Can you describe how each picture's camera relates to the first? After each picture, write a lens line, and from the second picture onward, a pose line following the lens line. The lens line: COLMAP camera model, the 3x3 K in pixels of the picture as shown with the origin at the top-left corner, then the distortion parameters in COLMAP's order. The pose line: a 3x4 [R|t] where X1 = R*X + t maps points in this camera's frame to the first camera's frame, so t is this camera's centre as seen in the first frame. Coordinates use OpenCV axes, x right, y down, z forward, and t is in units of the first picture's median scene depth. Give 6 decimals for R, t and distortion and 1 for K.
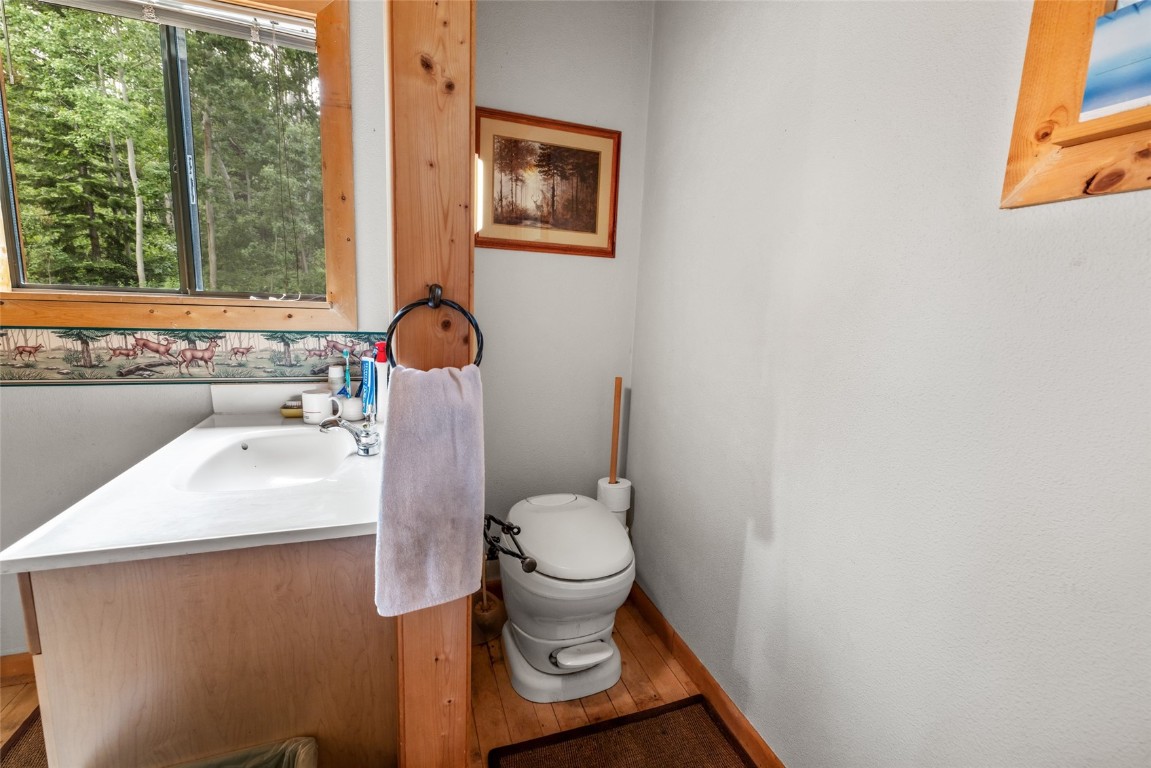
lens RADIAL K [[494.0, 0, 575.5], [0, 494.0, 384.0], [0, 0, 1]] dist [-0.000979, 0.000568]
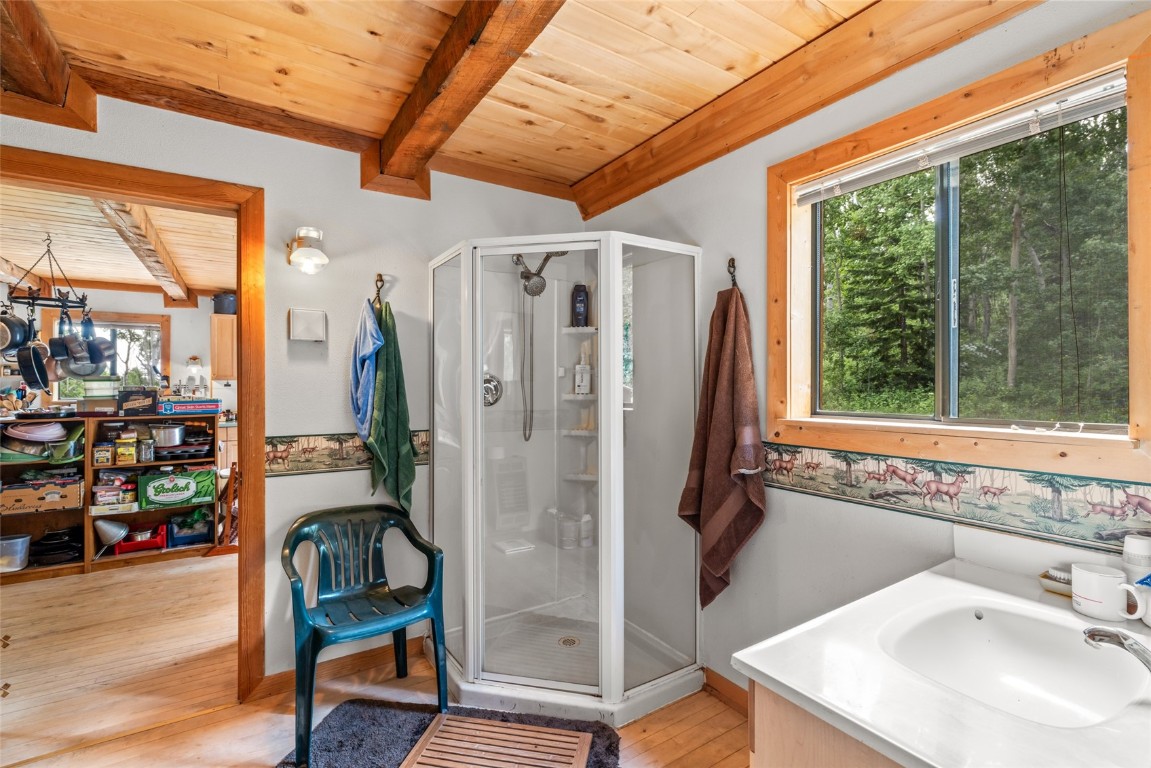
lens RADIAL K [[516.5, 0, 575.5], [0, 516.5, 384.0], [0, 0, 1]] dist [0.001402, 0.000159]
pose [[0.235392, -0.039538, -0.971096, 0.015934], [-0.143743, 0.986767, -0.075020, -0.077248], [0.961212, 0.157248, 0.226594, 0.089719]]
